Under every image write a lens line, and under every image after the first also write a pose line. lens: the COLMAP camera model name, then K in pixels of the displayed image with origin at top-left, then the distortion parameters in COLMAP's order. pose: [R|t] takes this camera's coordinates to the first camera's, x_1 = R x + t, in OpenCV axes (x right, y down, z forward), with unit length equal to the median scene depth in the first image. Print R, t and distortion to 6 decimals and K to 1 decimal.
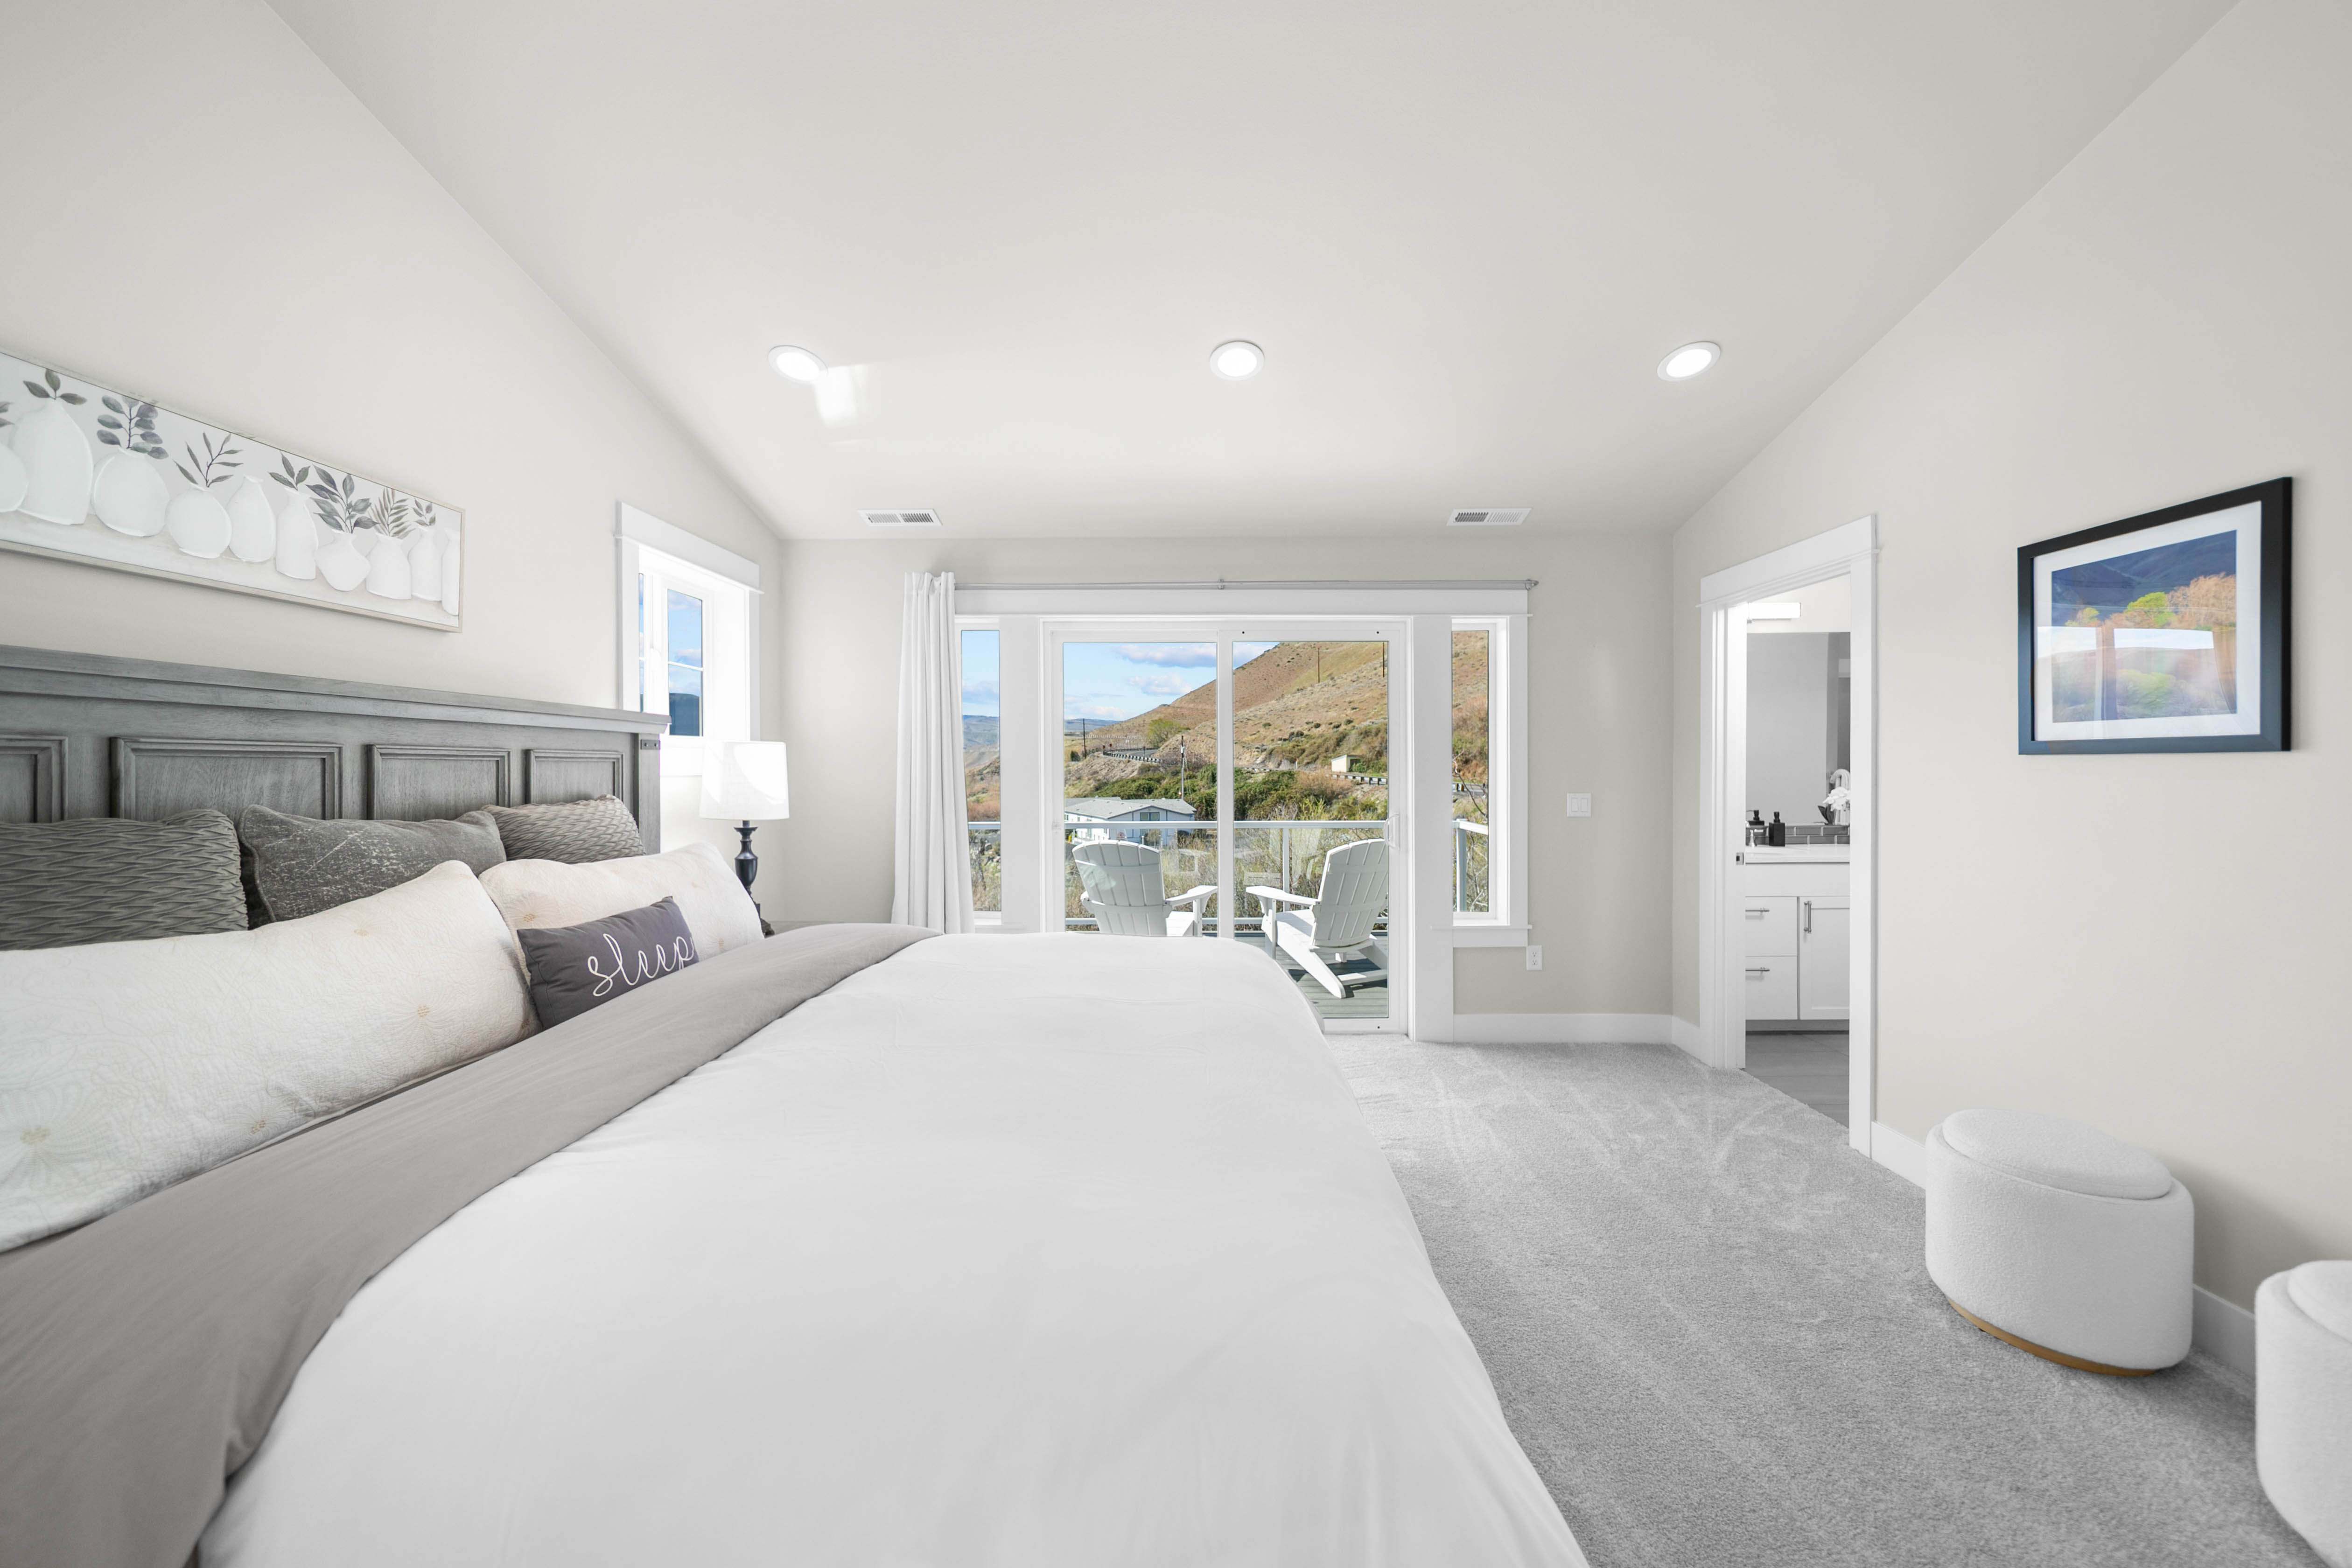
lens RADIAL K [[833.9, 0, 1199.2], [0, 833.9, 778.9], [0, 0, 1]] dist [-0.005042, -0.000083]
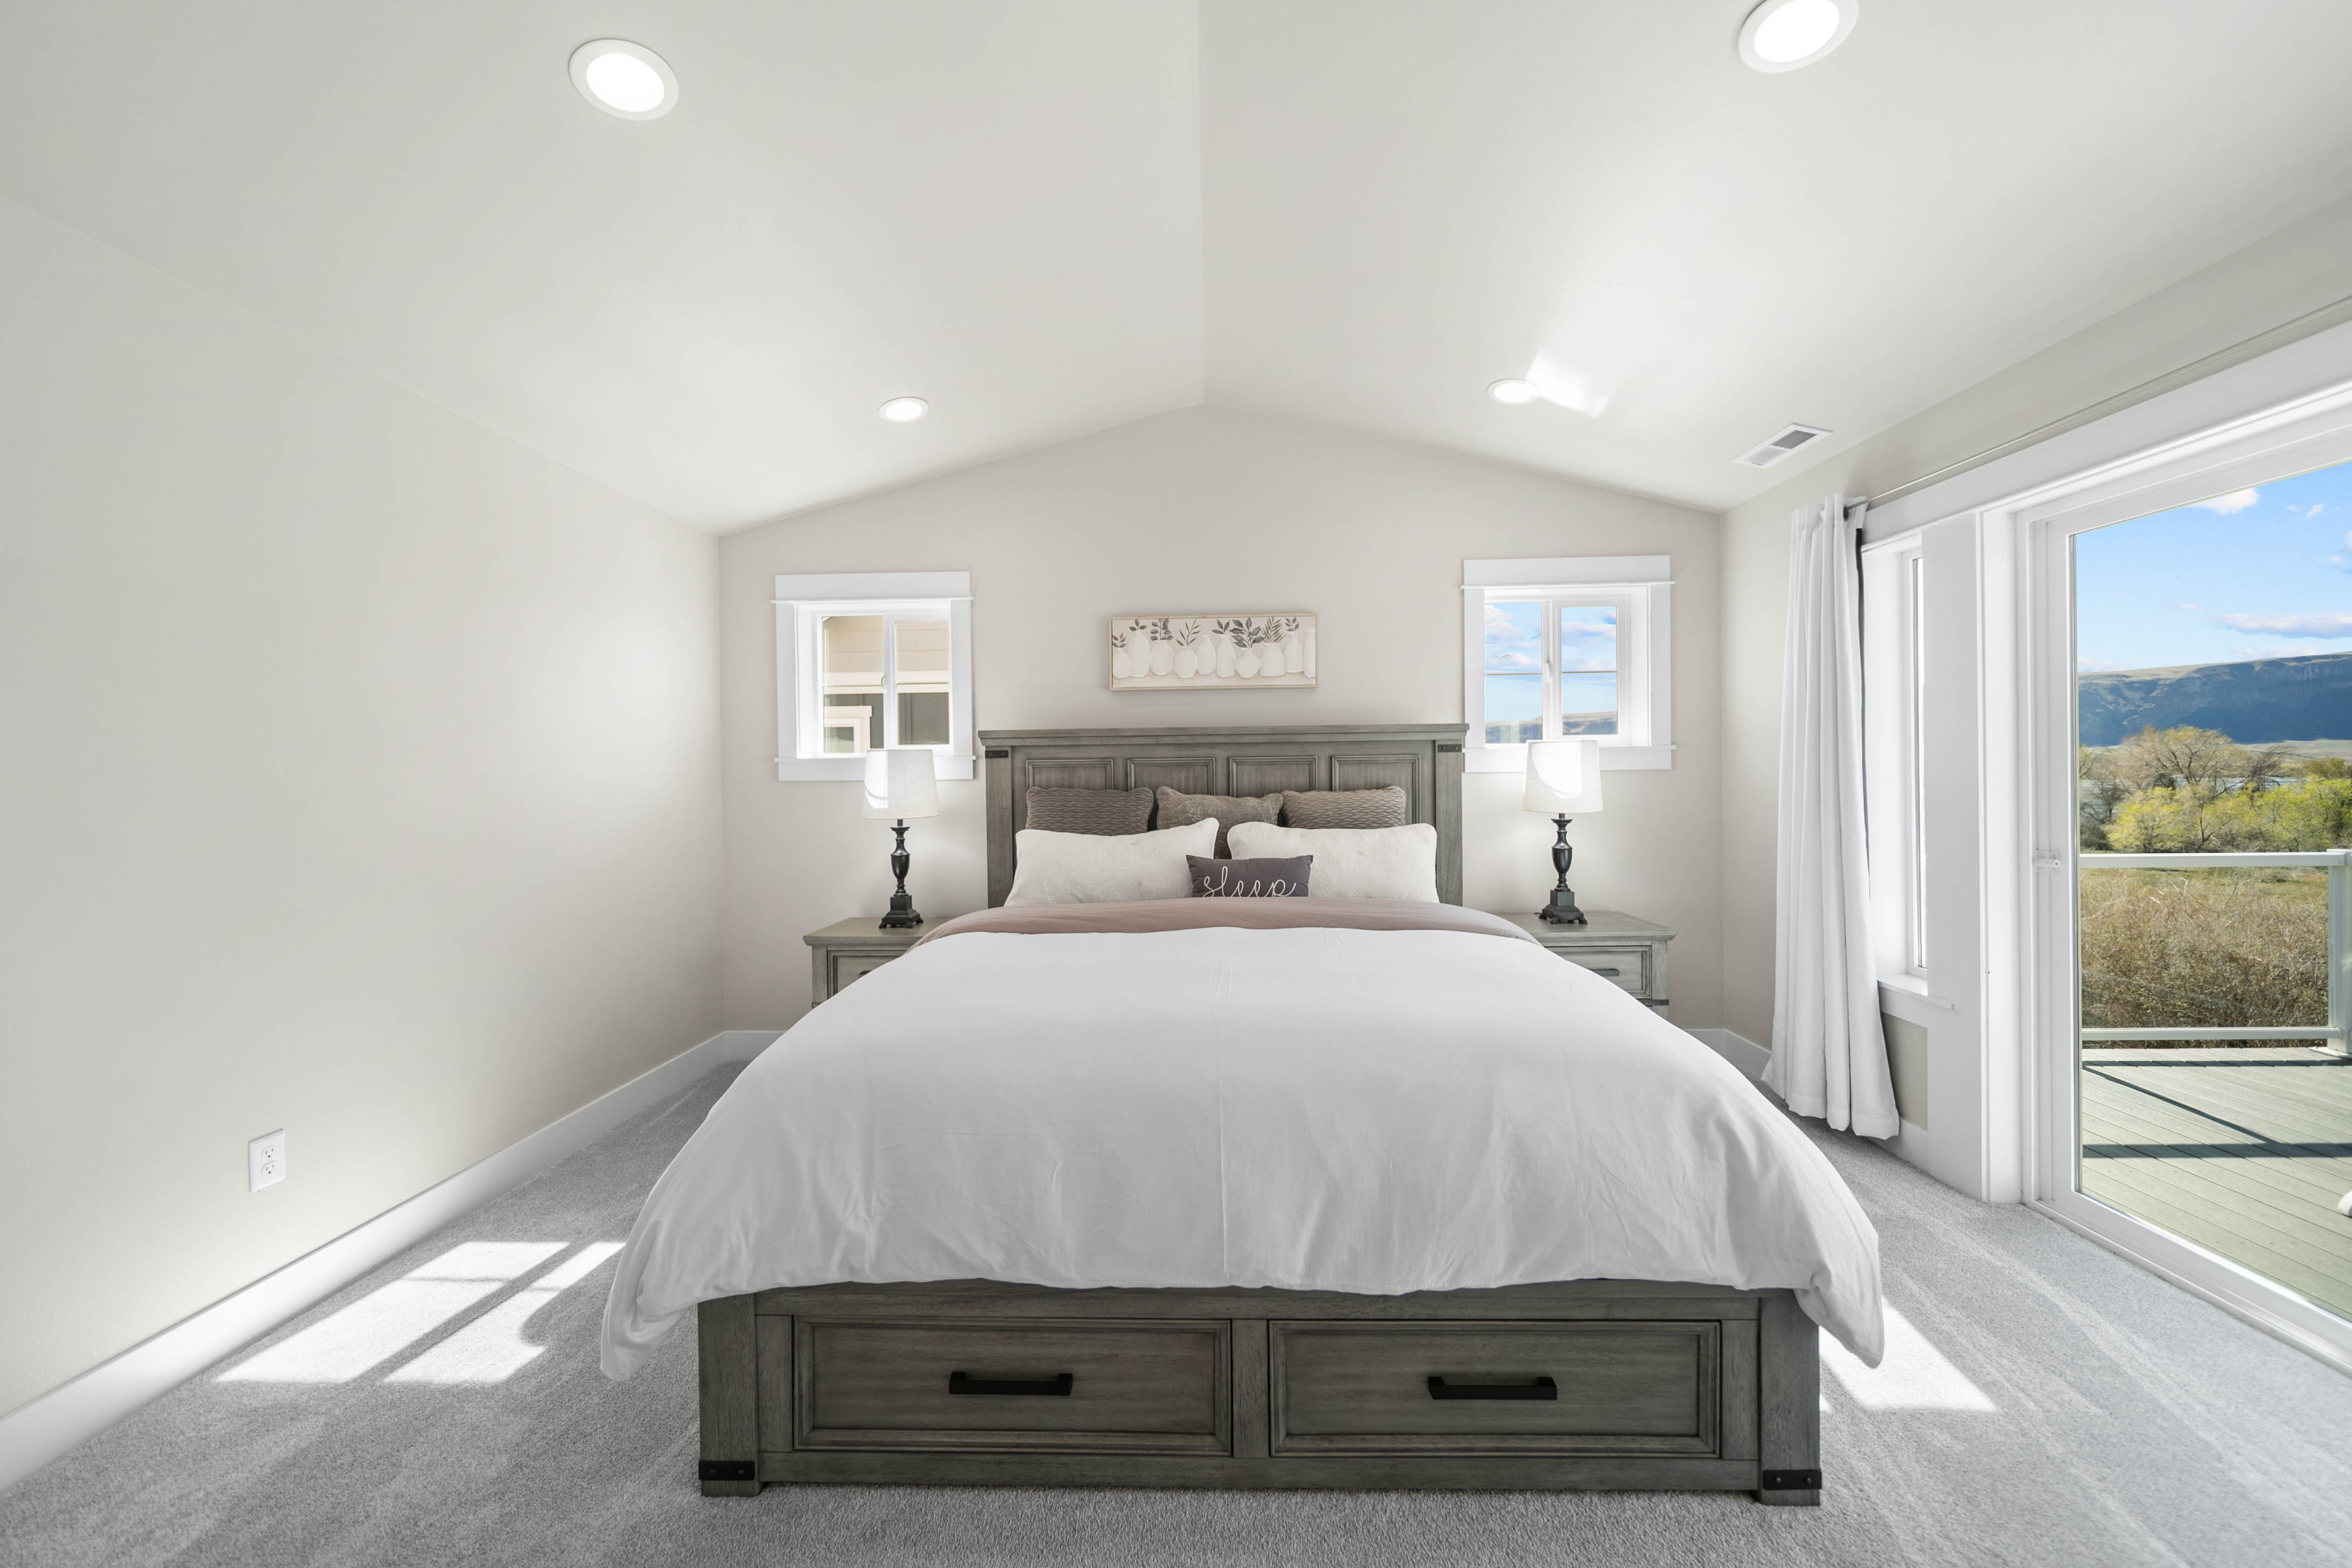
lens RADIAL K [[833.9, 0, 1168.9], [0, 833.9, 780.2], [0, 0, 1]] dist [-0.005042, -0.000083]
pose [[-0.043054, 0.009224, -0.999030, 0.702881], [0.001400, 0.999957, 0.009172, -0.003706], [0.999072, -0.001004, -0.043065, 0.675322]]
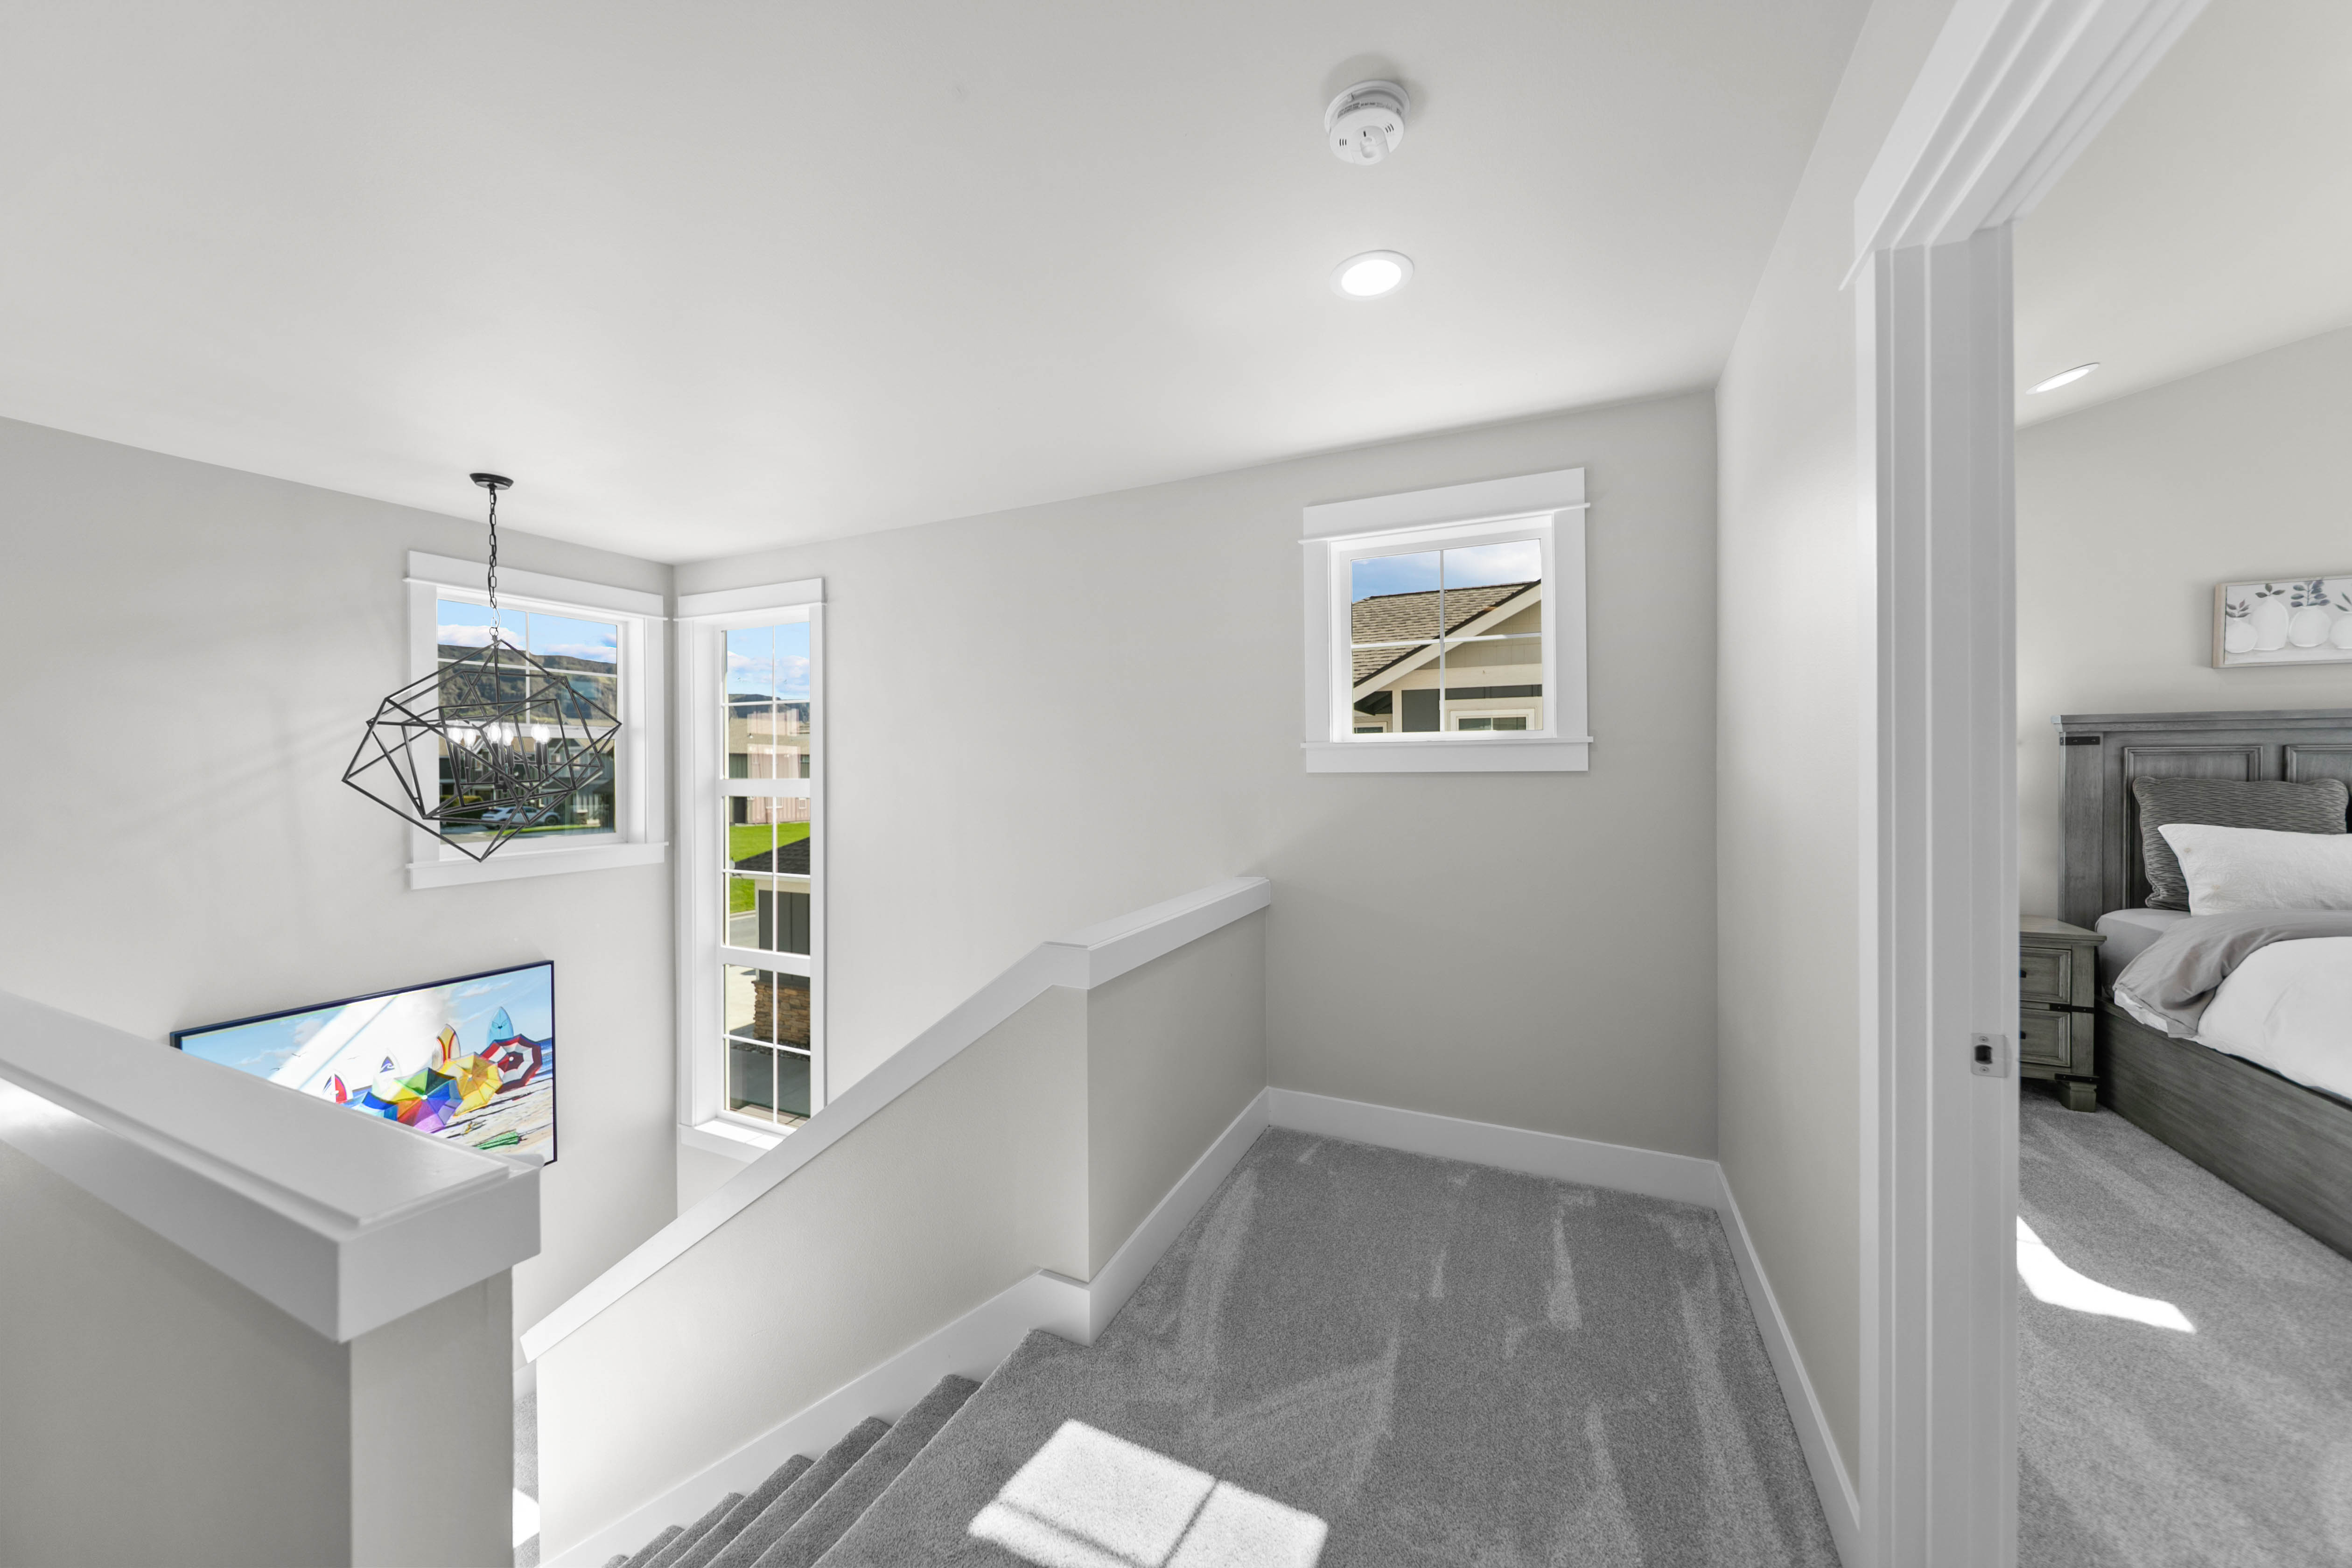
lens RADIAL K [[833.9, 0, 1159.0], [0, 833.9, 772.9], [0, 0, 1]] dist [-0.005042, -0.000083]
pose [[-0.421616, 0.008907, -0.906731, 1.083802], [-0.005439, 0.999909, 0.012351, 0.006947], [0.906758, 0.010139, -0.421529, -0.444433]]
